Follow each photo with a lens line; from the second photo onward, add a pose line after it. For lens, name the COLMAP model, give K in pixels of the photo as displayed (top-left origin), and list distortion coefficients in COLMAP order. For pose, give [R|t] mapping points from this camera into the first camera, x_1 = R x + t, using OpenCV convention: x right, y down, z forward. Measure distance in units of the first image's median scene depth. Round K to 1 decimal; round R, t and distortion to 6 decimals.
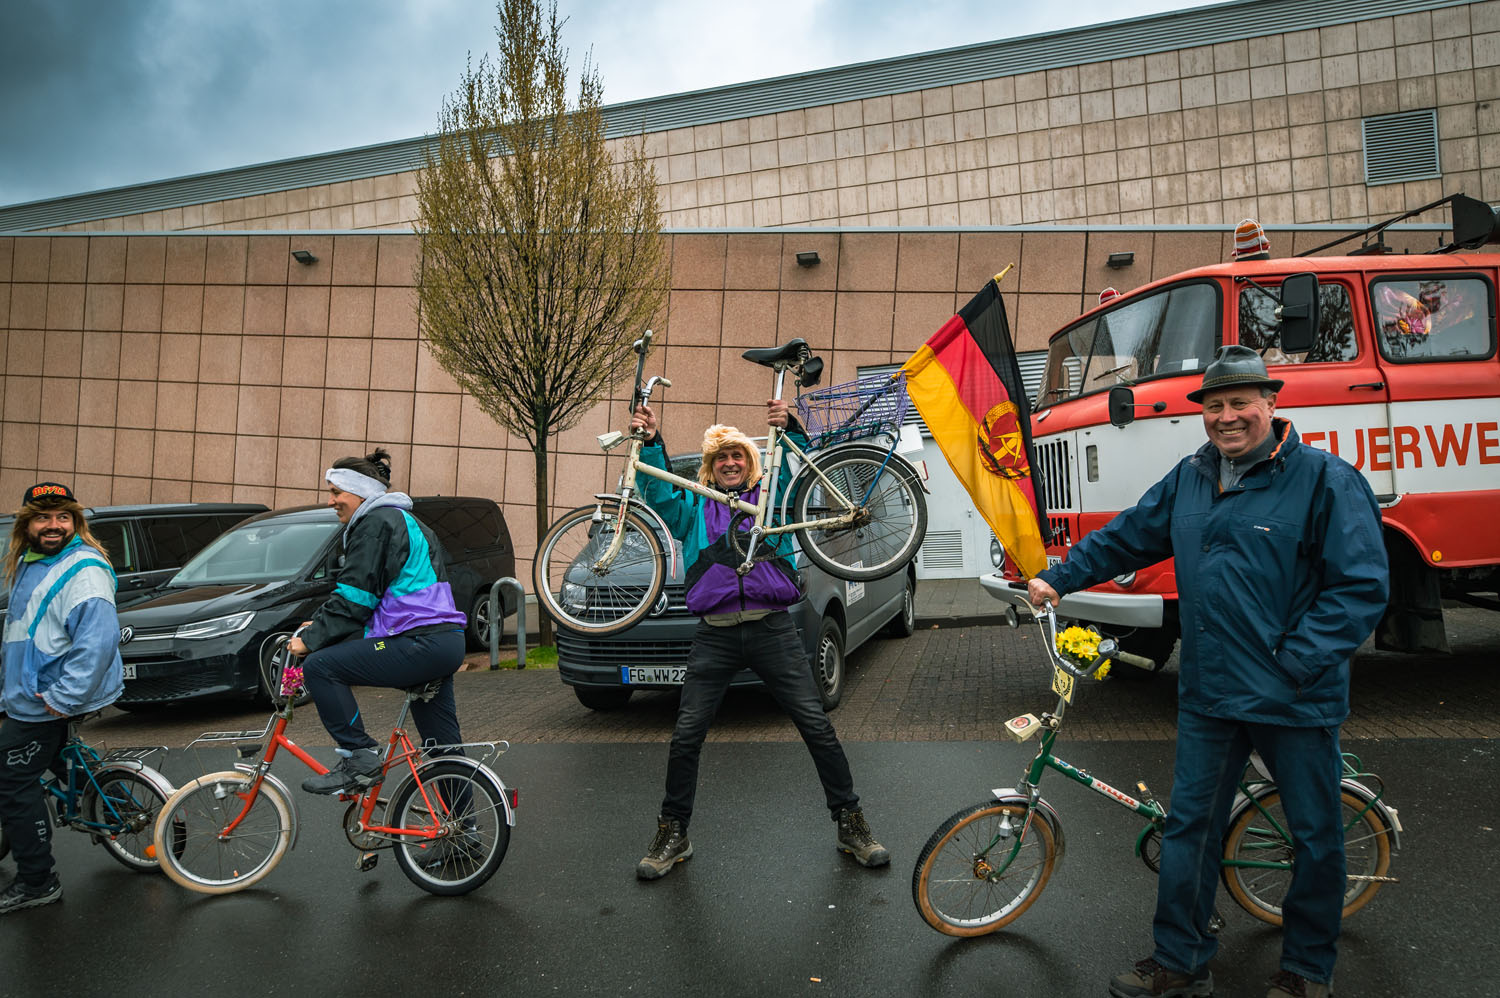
lens RADIAL K [[1001.6, 0, 749.2], [0, 1001.6, 495.5], [0, 0, 1]] dist [-0.001448, 0.000572]
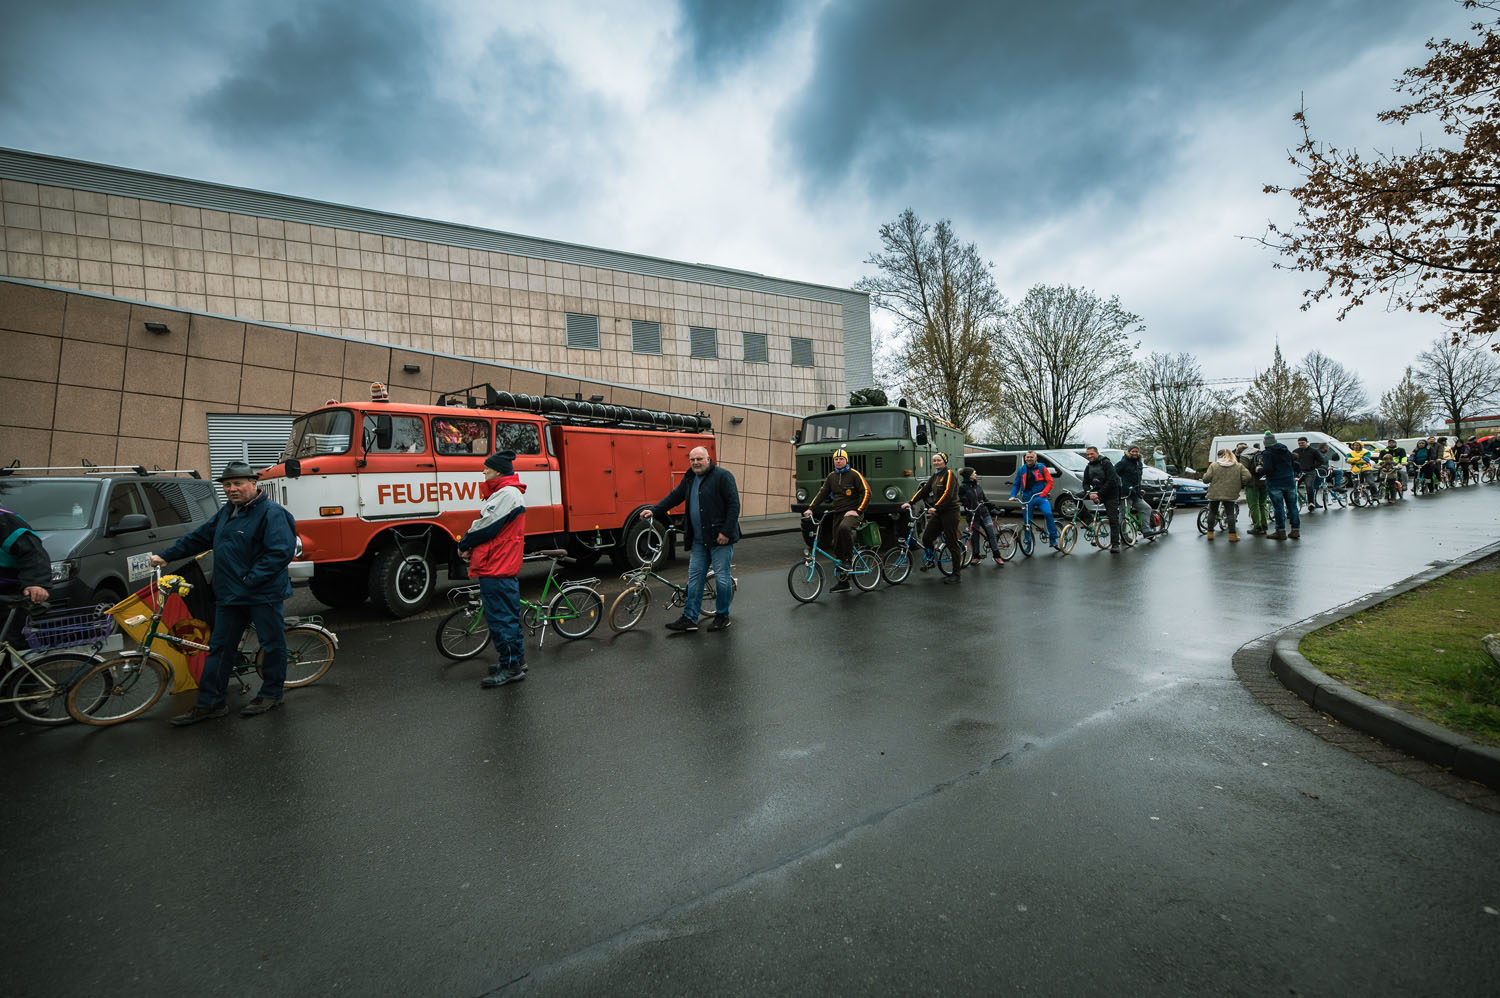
lens RADIAL K [[602.5, 0, 753.0], [0, 602.5, 508.8], [0, 0, 1]] dist [-0.002014, 0.000674]
pose [[0.699054, 0.001889, 0.715067, 0.028378], [-0.009690, 0.999930, 0.006832, -0.004675], [-0.715003, -0.011705, 0.699023, -0.096683]]
